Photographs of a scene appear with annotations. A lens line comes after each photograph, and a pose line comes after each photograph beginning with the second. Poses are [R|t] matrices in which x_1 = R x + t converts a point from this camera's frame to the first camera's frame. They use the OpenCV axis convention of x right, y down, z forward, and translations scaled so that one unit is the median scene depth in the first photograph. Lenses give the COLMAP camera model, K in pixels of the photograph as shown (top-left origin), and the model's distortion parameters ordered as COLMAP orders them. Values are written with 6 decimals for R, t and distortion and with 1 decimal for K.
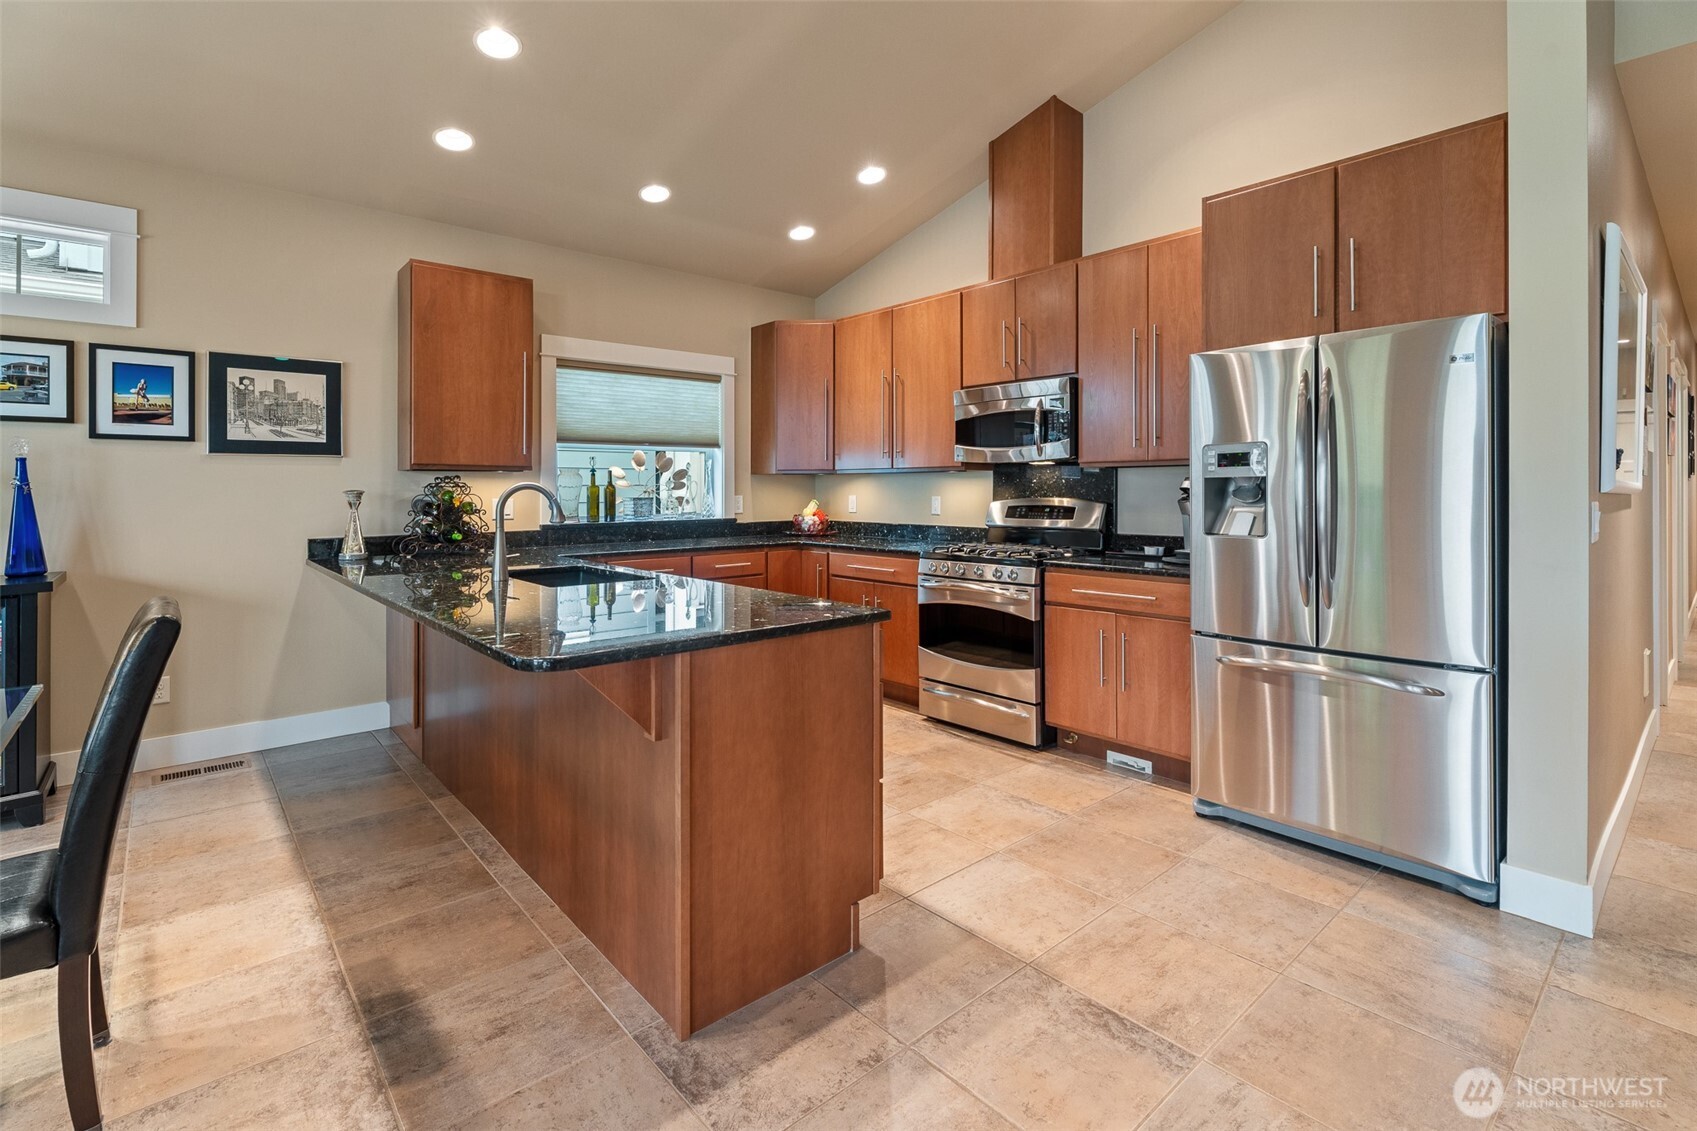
lens RADIAL K [[768.7, 0, 839.5], [0, 768.7, 488.5], [0, 0, 1]] dist [0.000619, -0.002784]
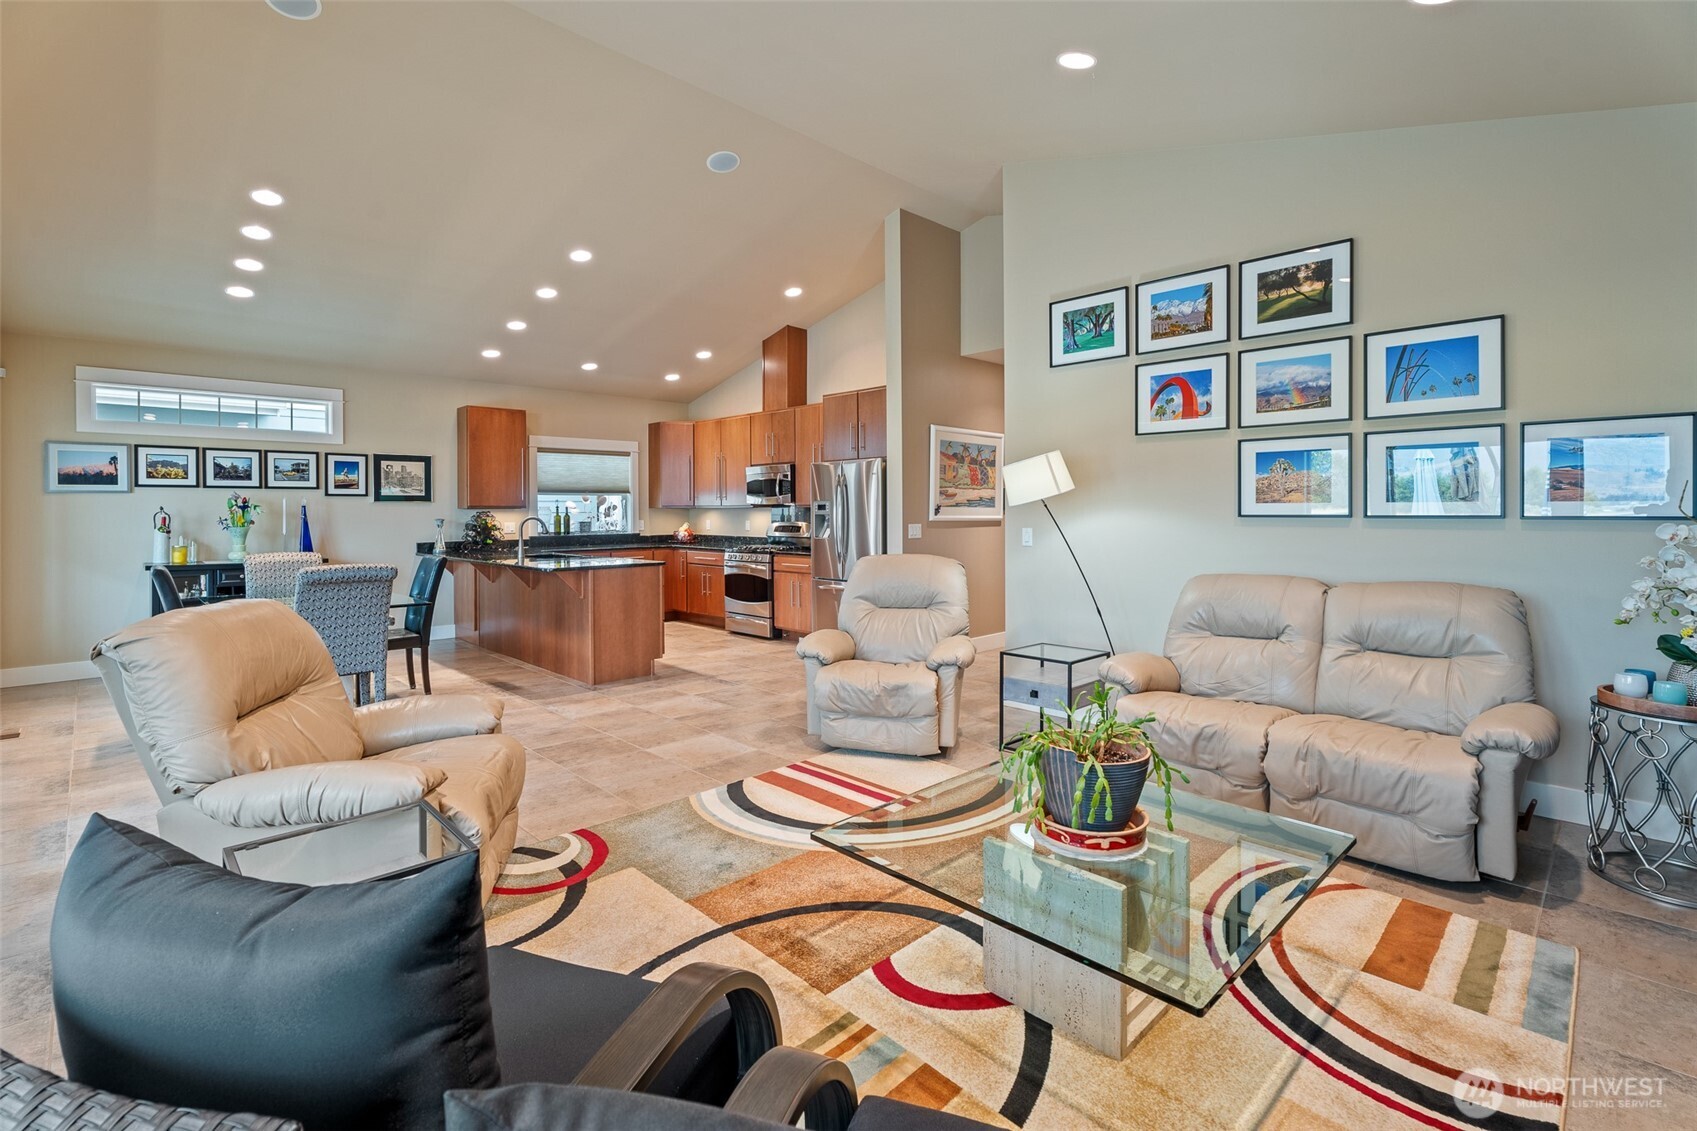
lens RADIAL K [[768.7, 0, 837.0], [0, 768.7, 512.2], [0, 0, 1]] dist [0.000619, -0.002784]
pose [[0.998535, -0.002142, 0.054063, 0.321900], [0.001865, 0.999985, 0.005166, -0.025064], [-0.054073, -0.005058, 0.998524, -1.128968]]
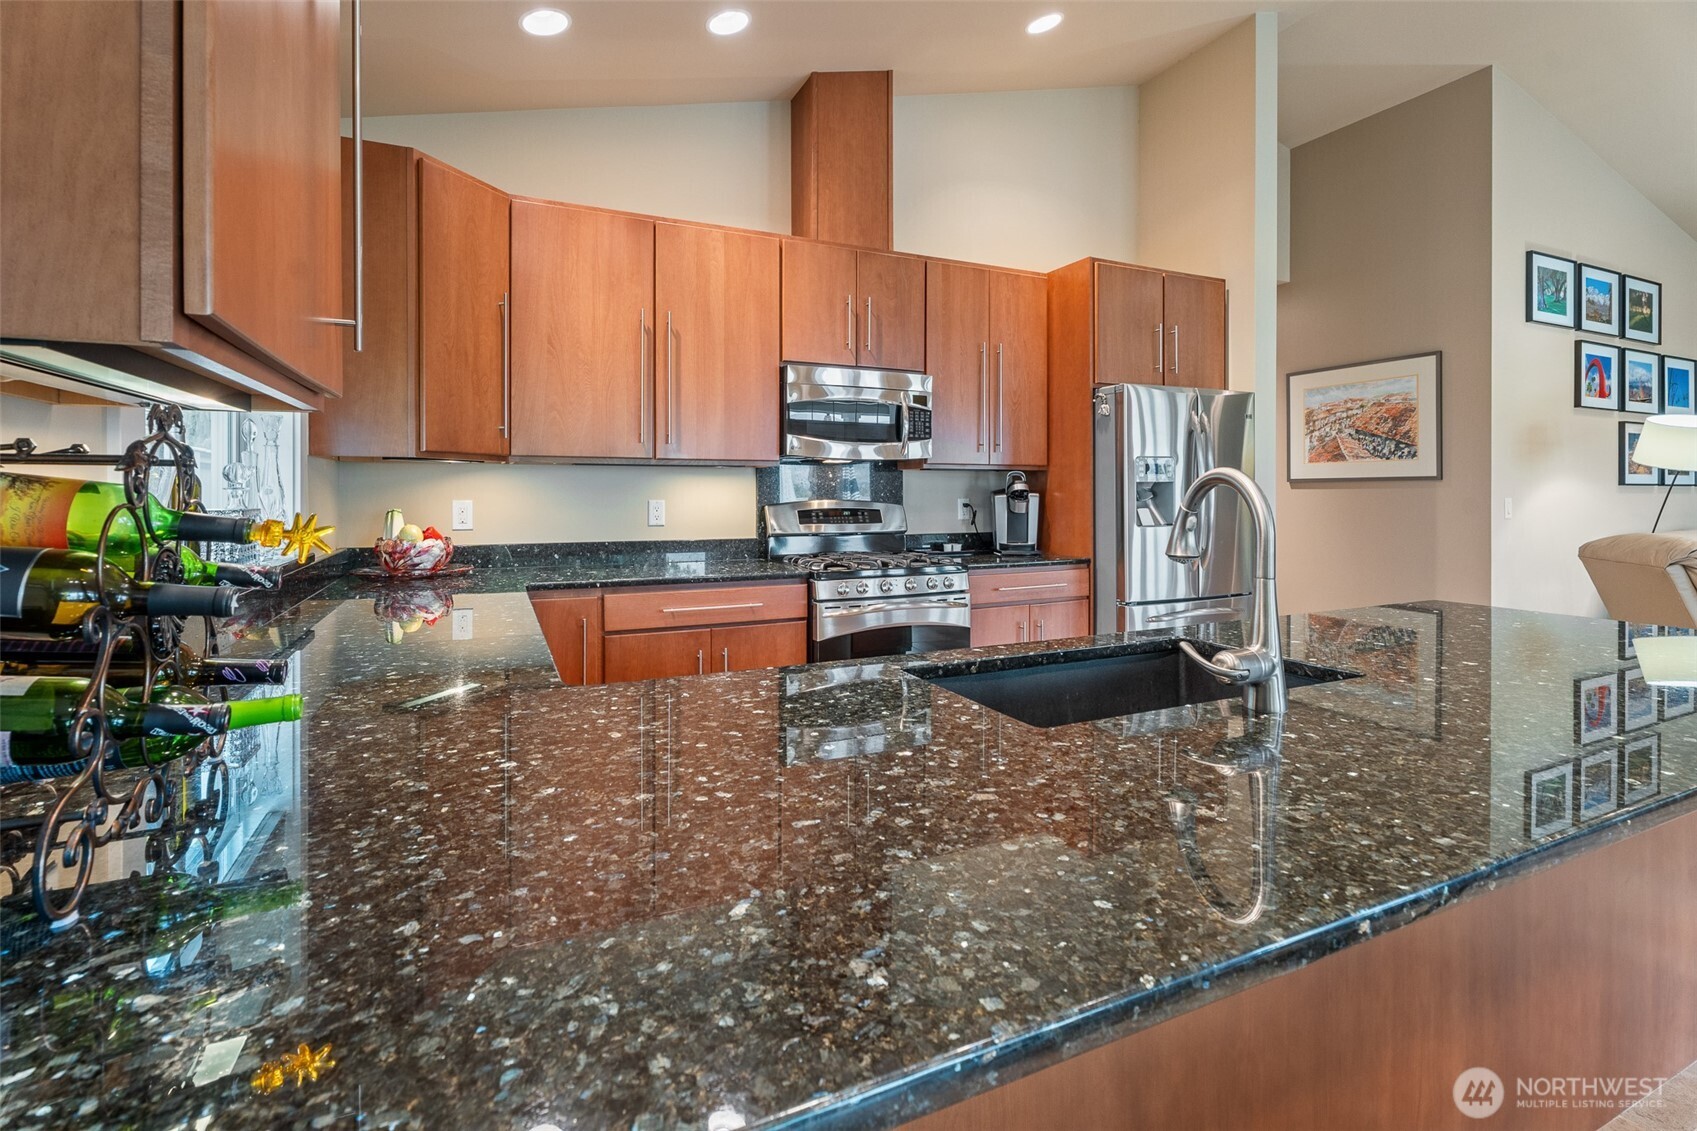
lens RADIAL K [[768.7, 0, 842.7], [0, 768.7, 497.6], [0, 0, 1]] dist [0.000619, -0.002784]
pose [[0.279761, -0.005901, 0.960052, -0.686299], [-0.002319, 0.999974, 0.006822, 0.003390], [-0.960067, -0.004134, 0.279740, 0.851757]]
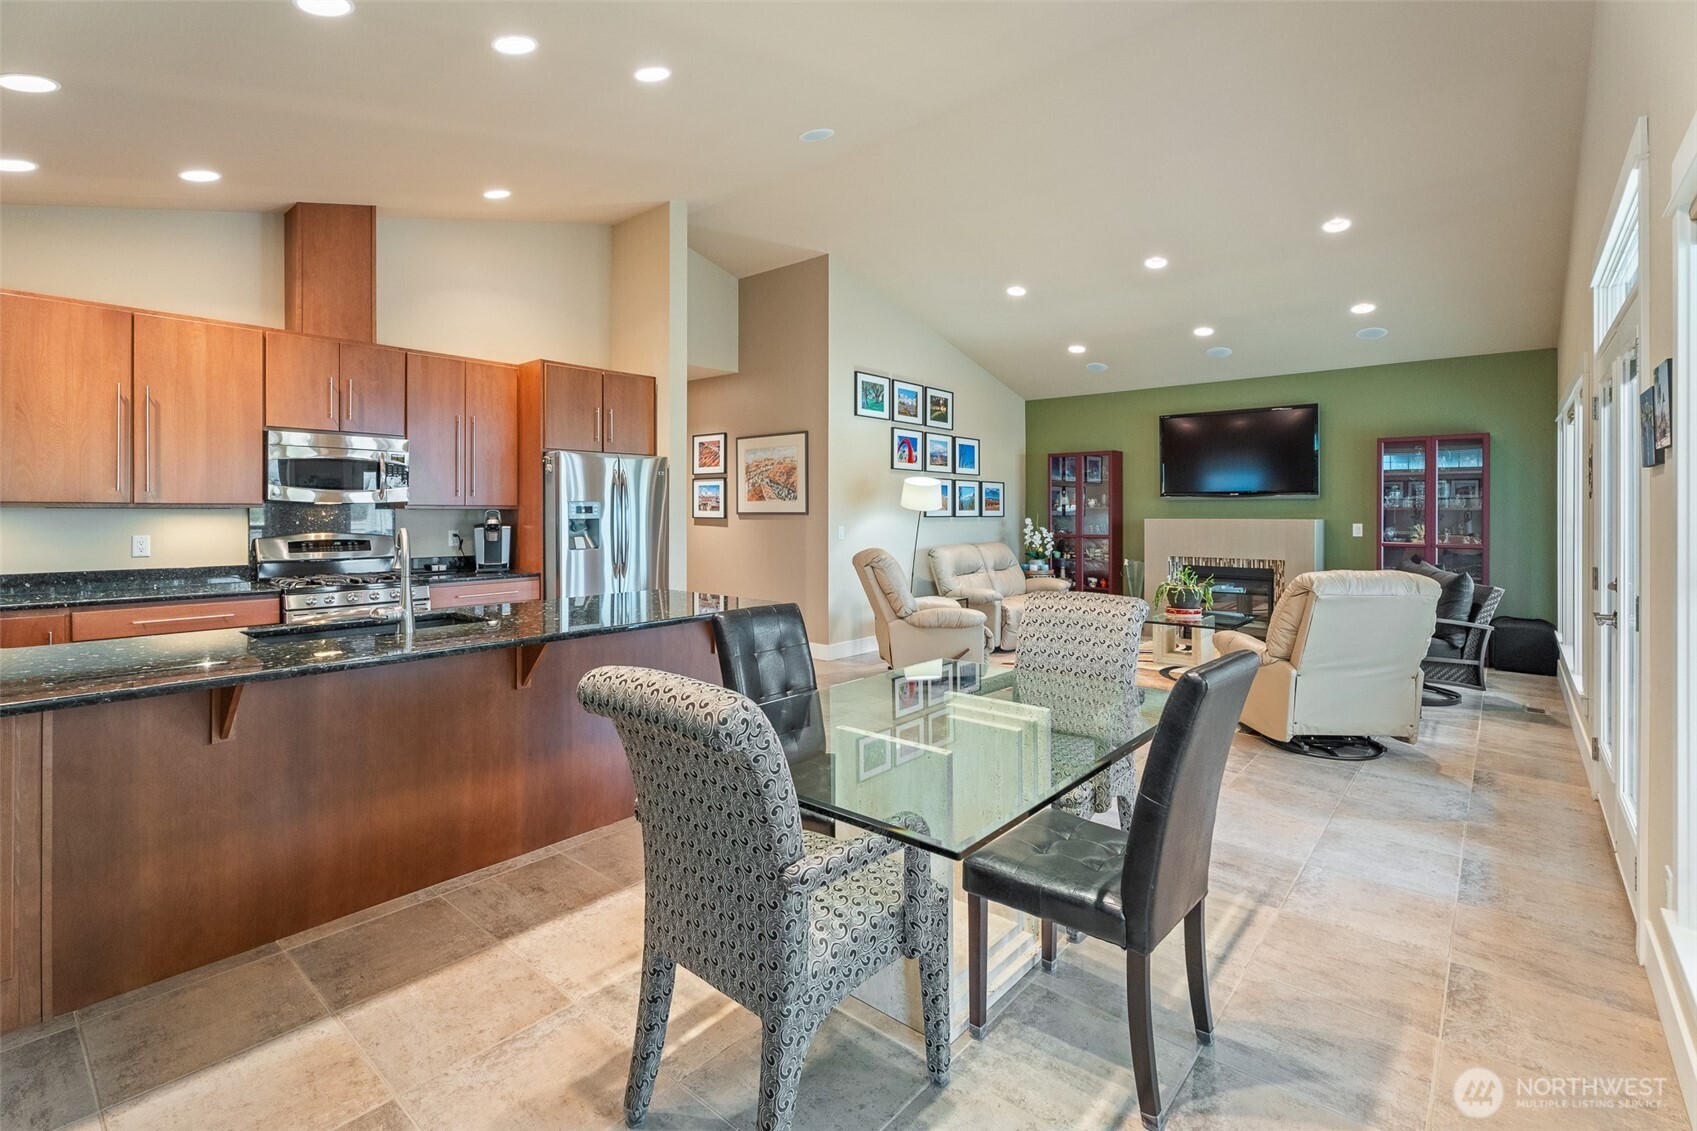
lens RADIAL K [[768.7, 0, 848.4], [0, 768.7, 512.9], [0, 0, 1]] dist [0.000619, -0.002784]
pose [[-0.149509, -0.000073, 0.988760, -1.127079], [-0.001676, 0.999999, -0.000179, -0.022158], [-0.988759, -0.001684, -0.149509, 0.466199]]
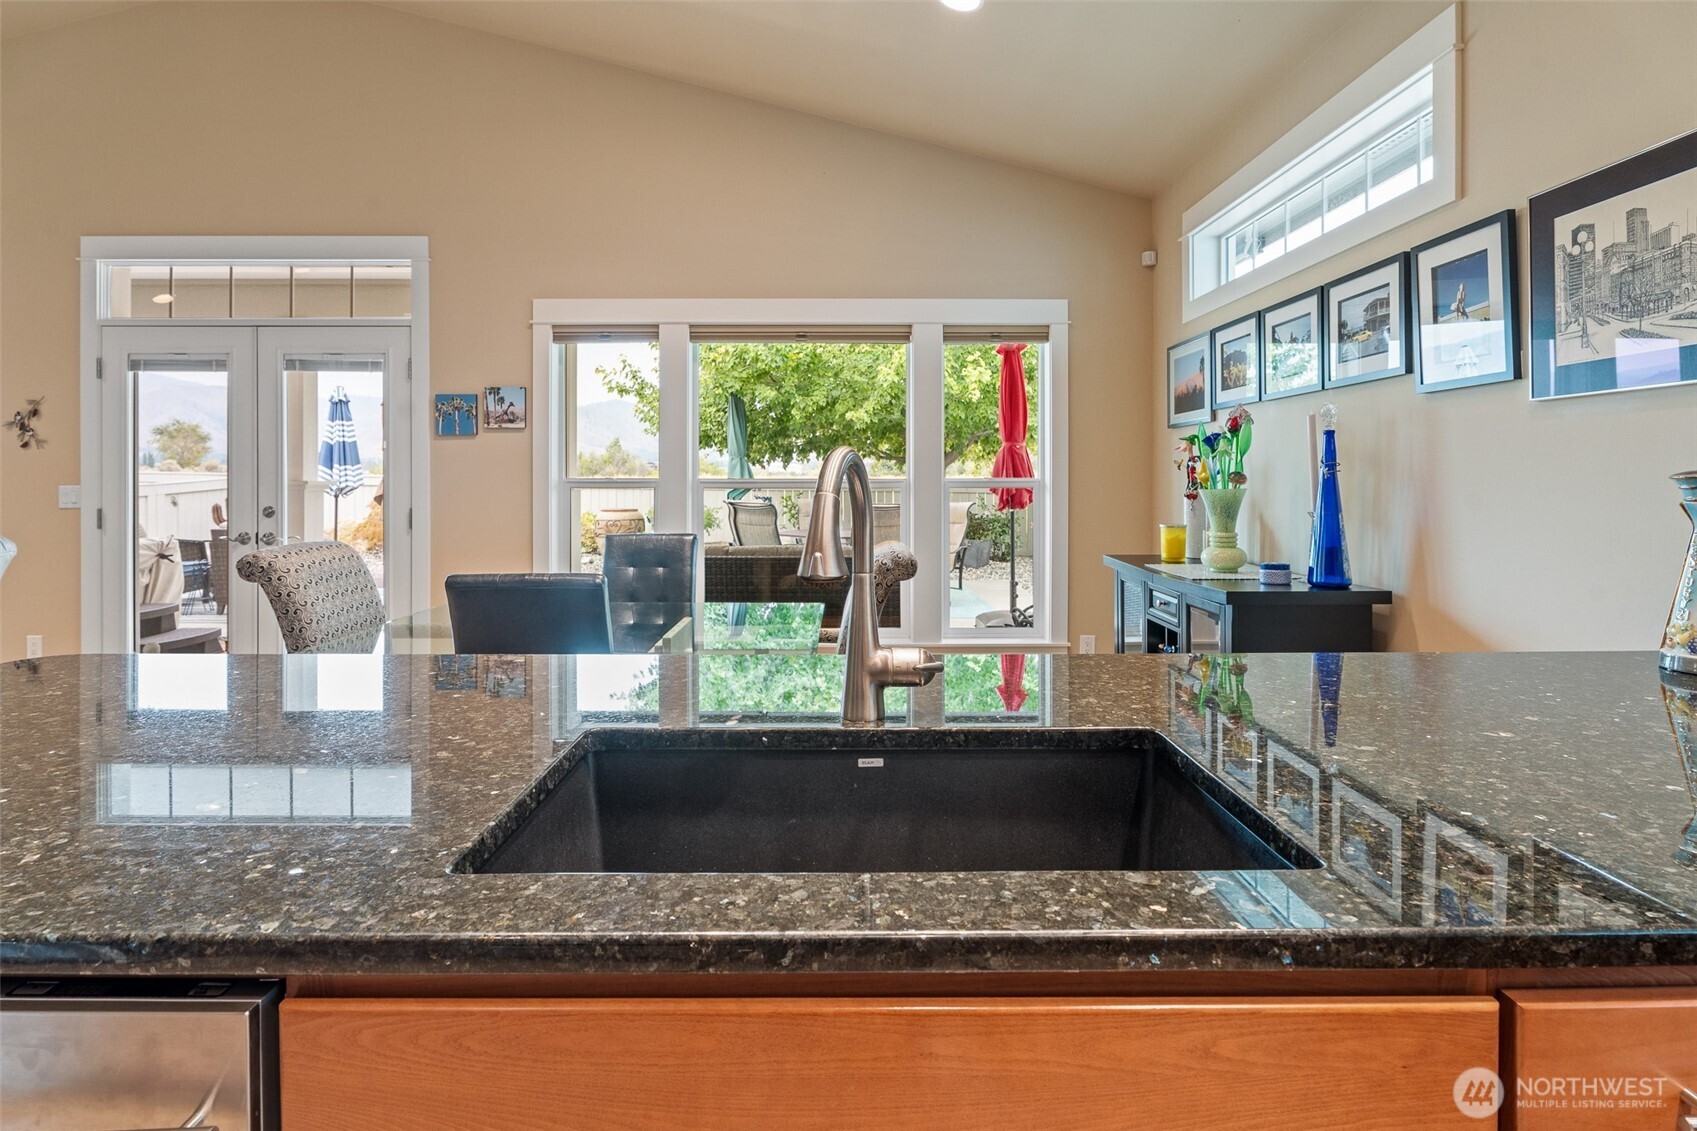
lens RADIAL K [[845.4, 0, 864.2], [0, 845.4, 484.1], [0, 0, 1]] dist [-0.009906, -0.001281]
pose [[-0.638832, 0.008246, -0.769302, -0.107892], [0.003816, 0.999964, 0.007549, 0.004262], [0.769337, 0.001887, -0.638840, 0.975315]]
